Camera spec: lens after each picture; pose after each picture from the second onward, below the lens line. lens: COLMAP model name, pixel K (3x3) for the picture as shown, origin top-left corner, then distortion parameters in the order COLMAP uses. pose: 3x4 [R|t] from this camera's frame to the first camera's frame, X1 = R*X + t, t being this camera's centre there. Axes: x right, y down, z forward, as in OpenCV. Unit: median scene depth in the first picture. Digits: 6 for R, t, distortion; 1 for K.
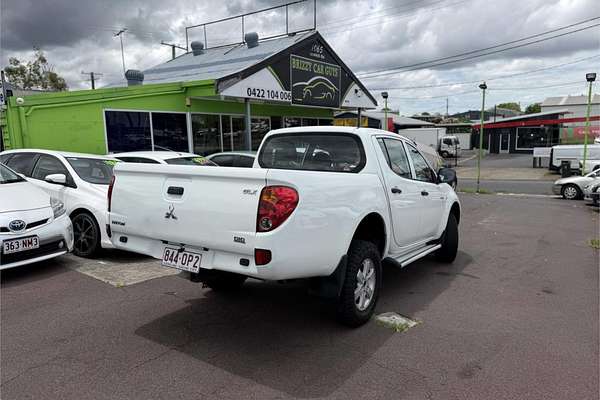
lens RADIAL K [[417.2, 0, 301.5], [0, 417.2, 203.4], [0, 0, 1]] dist [0.022594, -0.036241]
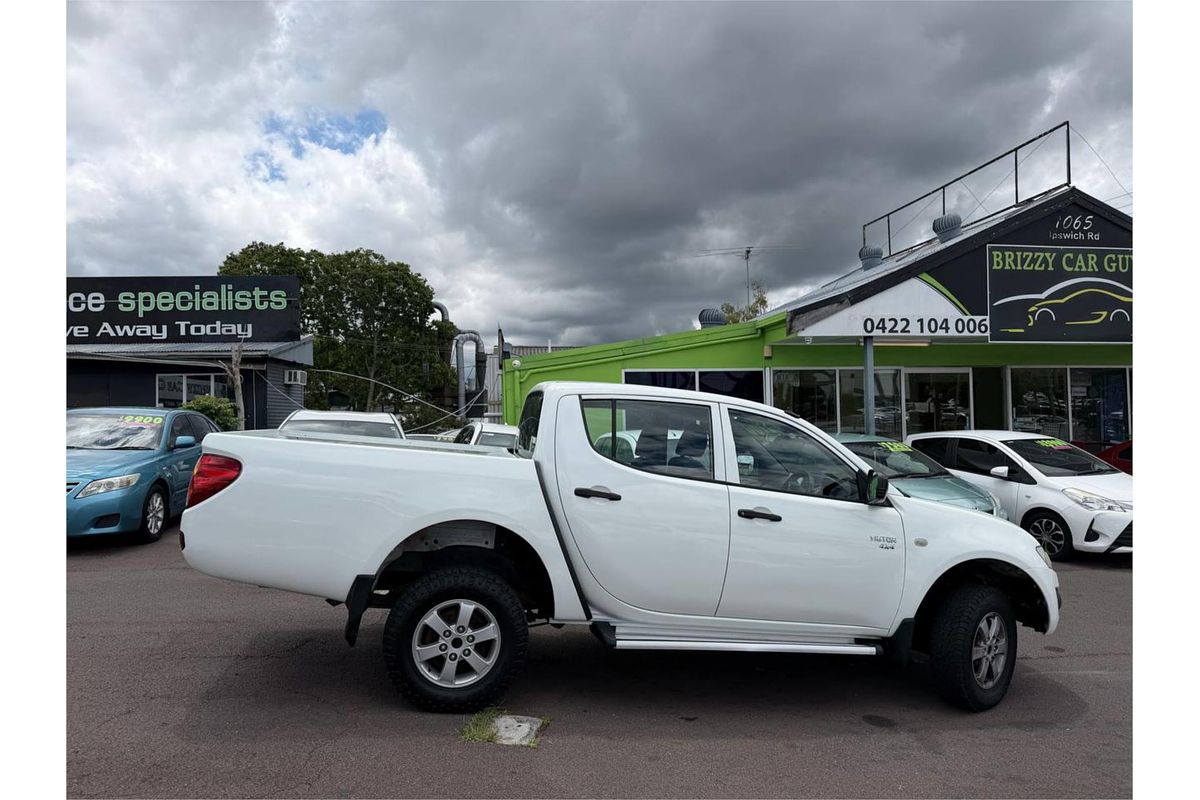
lens RADIAL K [[741.9, 0, 596.3], [0, 741.9, 394.6], [0, 0, 1]] dist [0.022679, -0.036649]
pose [[0.694098, -0.019523, -0.719616, 0.323870], [-0.112338, 0.984448, -0.135063, -0.009881], [0.711061, 0.174587, 0.681110, 0.110544]]
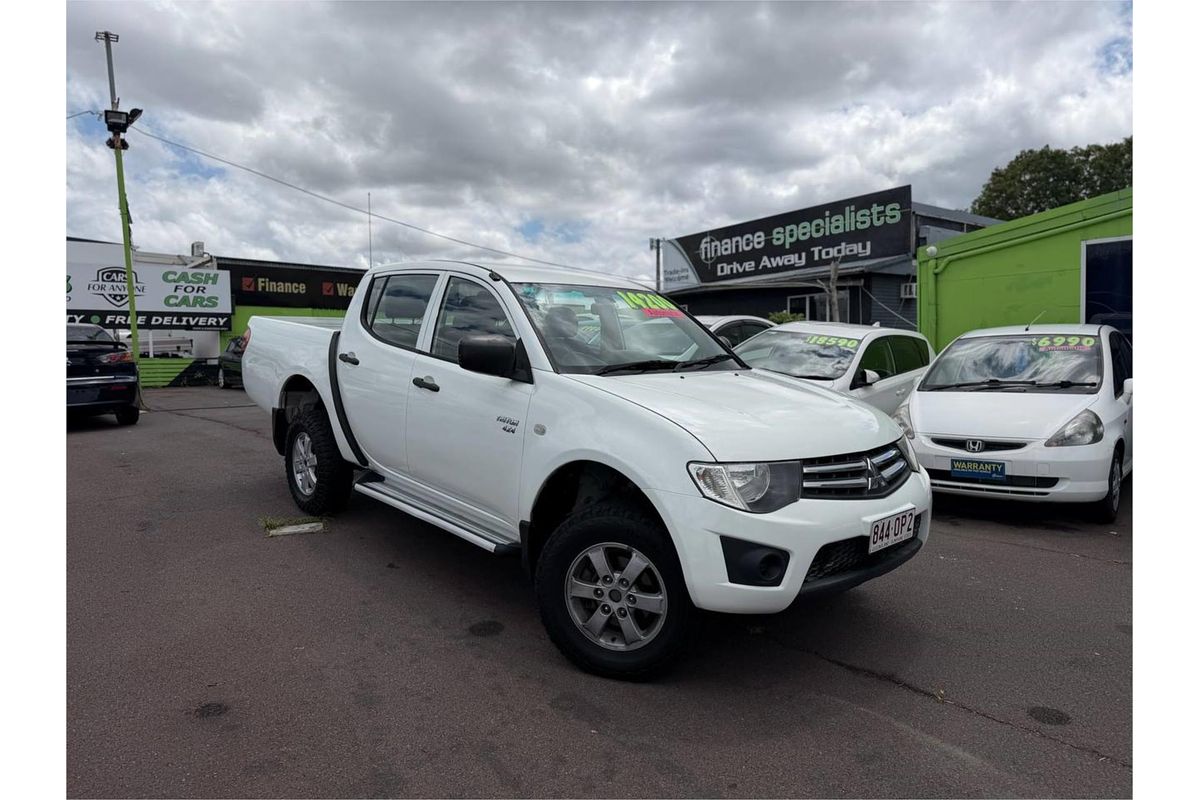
lens RADIAL K [[741.9, 0, 600.5], [0, 741.9, 391.3], [0, 0, 1]] dist [0.022679, -0.036649]
pose [[-0.236596, 0.062080, -0.969623, 0.435470], [-0.134545, 0.986249, 0.095974, -0.050291], [0.962247, 0.153165, -0.224990, 0.570137]]
